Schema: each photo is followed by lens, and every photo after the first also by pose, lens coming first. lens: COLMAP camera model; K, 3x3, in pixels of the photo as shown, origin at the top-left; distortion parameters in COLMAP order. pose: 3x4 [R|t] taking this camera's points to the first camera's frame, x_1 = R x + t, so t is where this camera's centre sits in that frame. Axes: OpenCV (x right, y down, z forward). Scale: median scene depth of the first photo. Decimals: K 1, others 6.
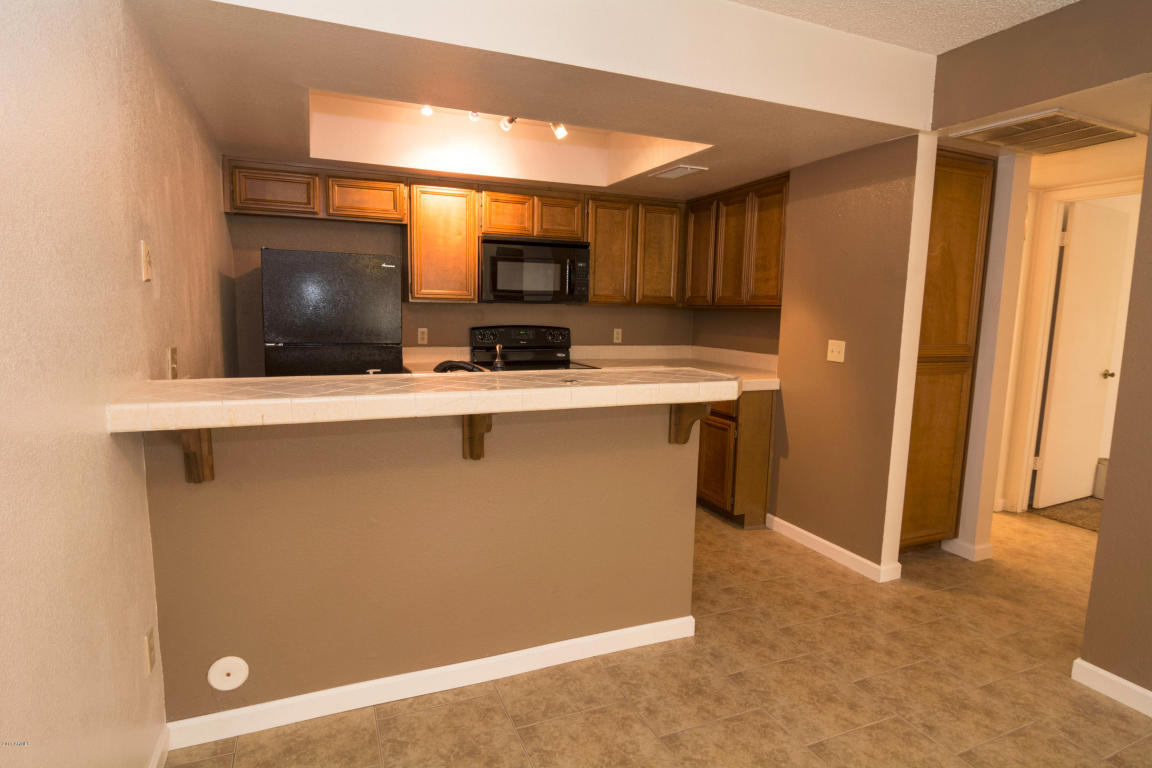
lens RADIAL K [[632.3, 0, 588.7], [0, 632.3, 391.8], [0, 0, 1]] dist [-0.032021, -0.001403]
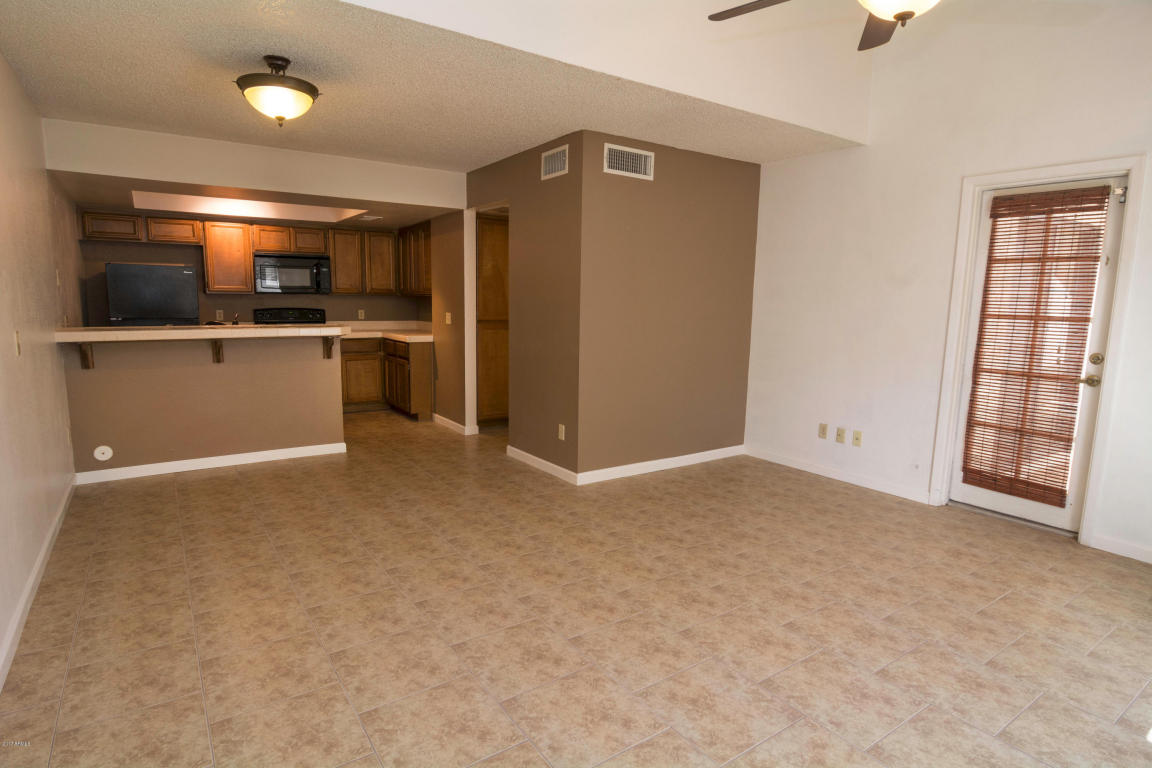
lens RADIAL K [[653.2, 0, 577.7], [0, 653.2, 344.7], [0, 0, 1]] dist [0.057693, -0.068542]
pose [[0.984515, -0.025053, 0.173504, 0.322545], [0.035509, 0.997718, -0.057426, 0.107437], [-0.171669, 0.062698, 0.983158, -0.736076]]
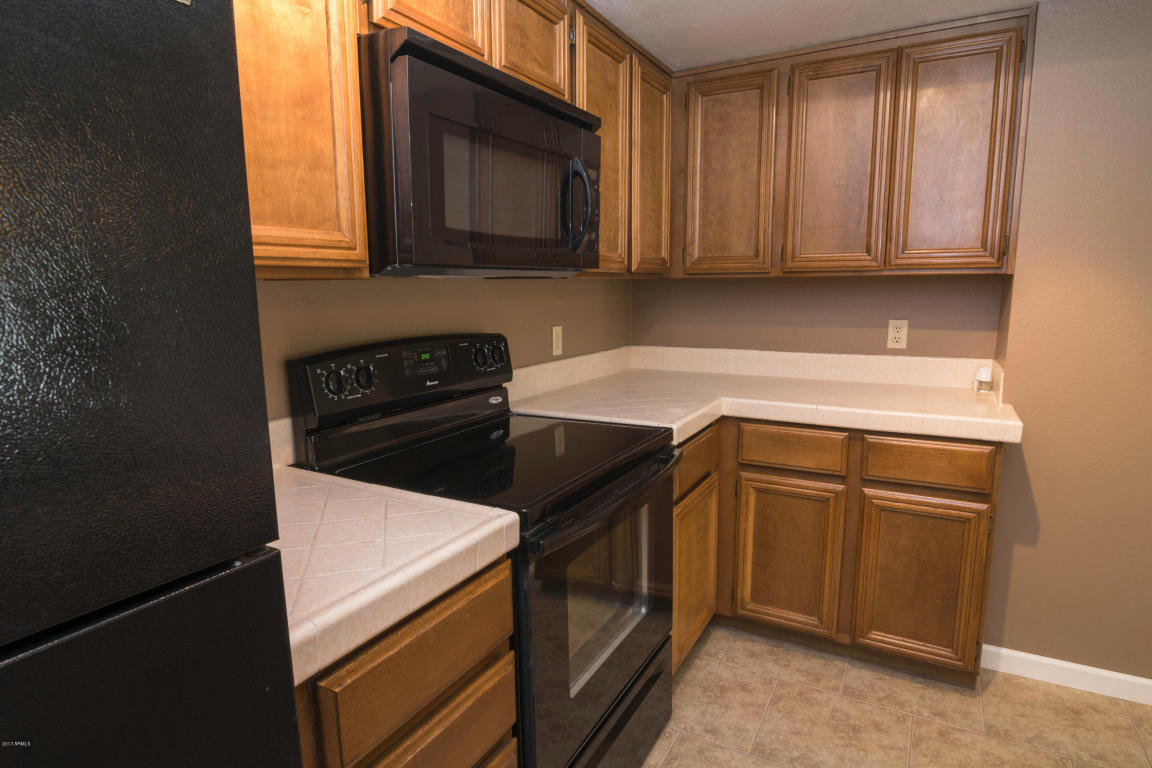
lens RADIAL K [[635.9, 0, 582.1], [0, 635.9, 385.6], [0, 0, 1]] dist [-0.018398, -0.000526]
pose [[0.794621, -0.122470, 0.594624, -0.266139], [0.105711, 0.992391, 0.063130, -0.094965], [-0.597831, 0.012694, 0.801521, 0.681588]]
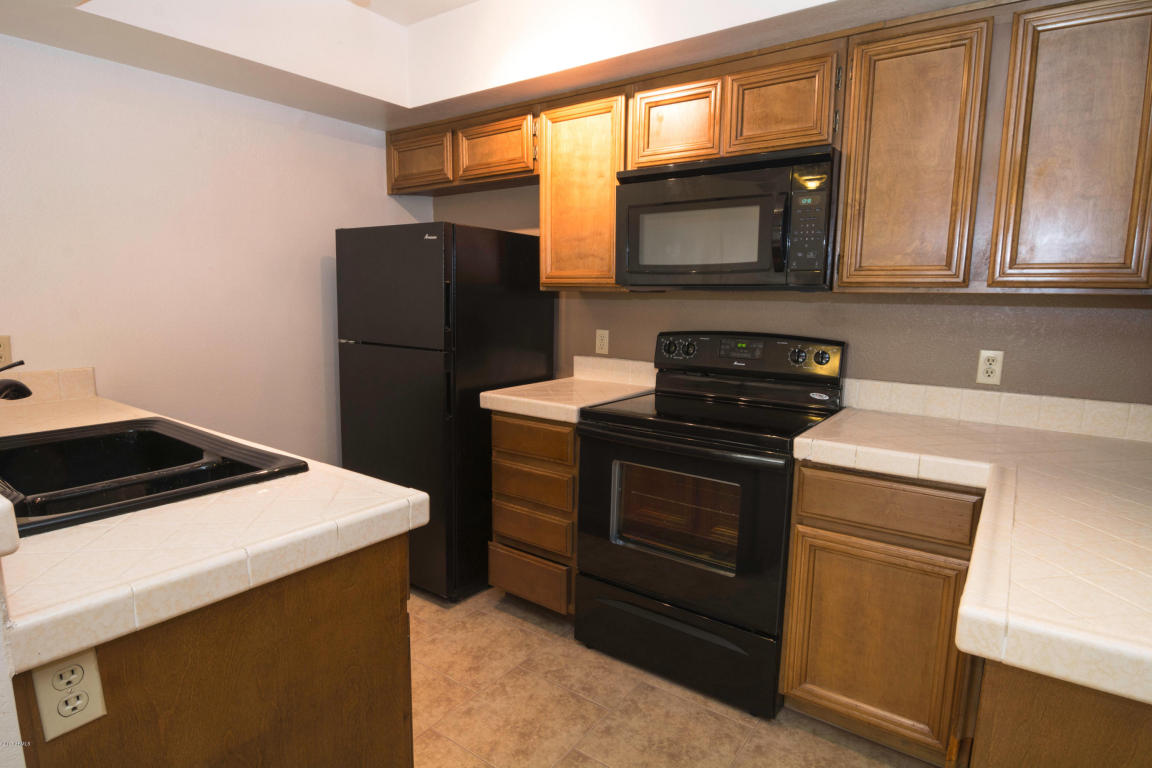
lens RADIAL K [[611.1, 0, 576.0], [0, 611.1, 384.0], [0, 0, 1]] dist [-0.014759, -0.000321]
pose [[0.503234, 0.108740, -0.857281, 0.285890], [-0.121404, 0.991109, 0.054450, -0.075850], [0.855580, 0.076676, 0.511961, 0.645426]]
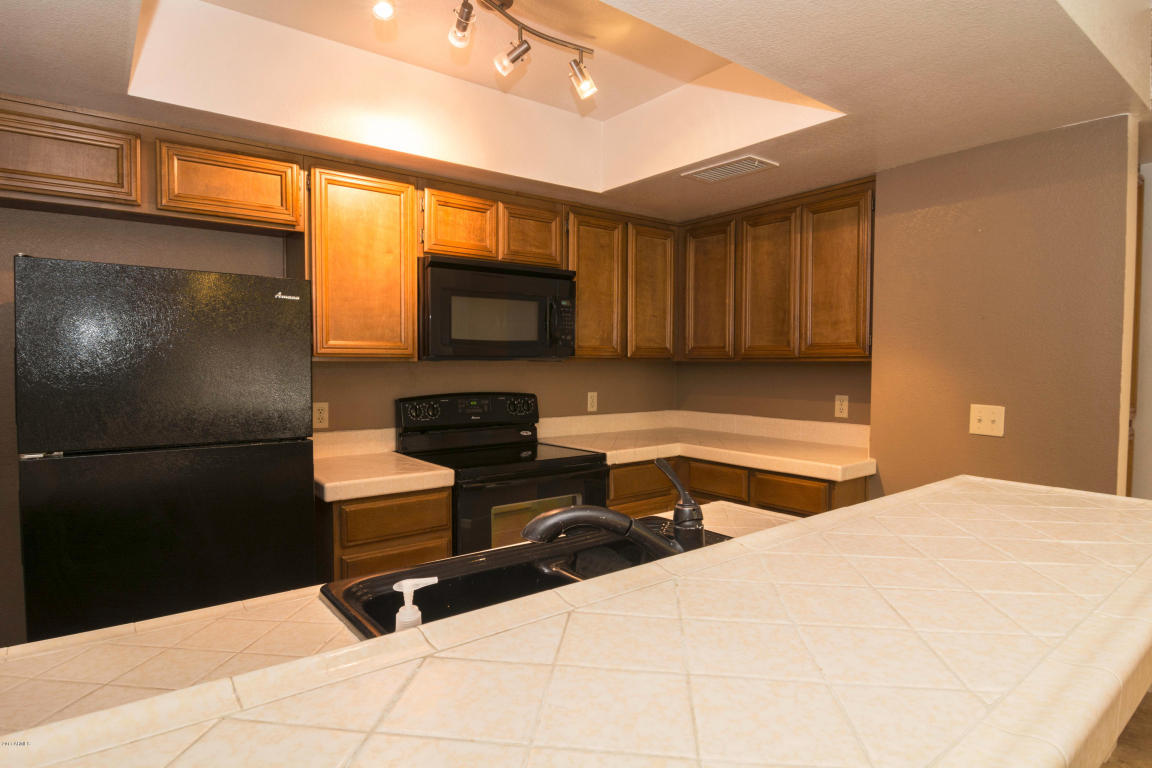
lens RADIAL K [[632.3, 0, 588.7], [0, 632.3, 391.8], [0, 0, 1]] dist [-0.032021, -0.001403]
pose [[0.966868, -0.030127, 0.253493, -0.164070], [0.051197, 0.995721, -0.076936, -0.050049], [-0.250090, 0.087364, 0.964273, 0.333369]]
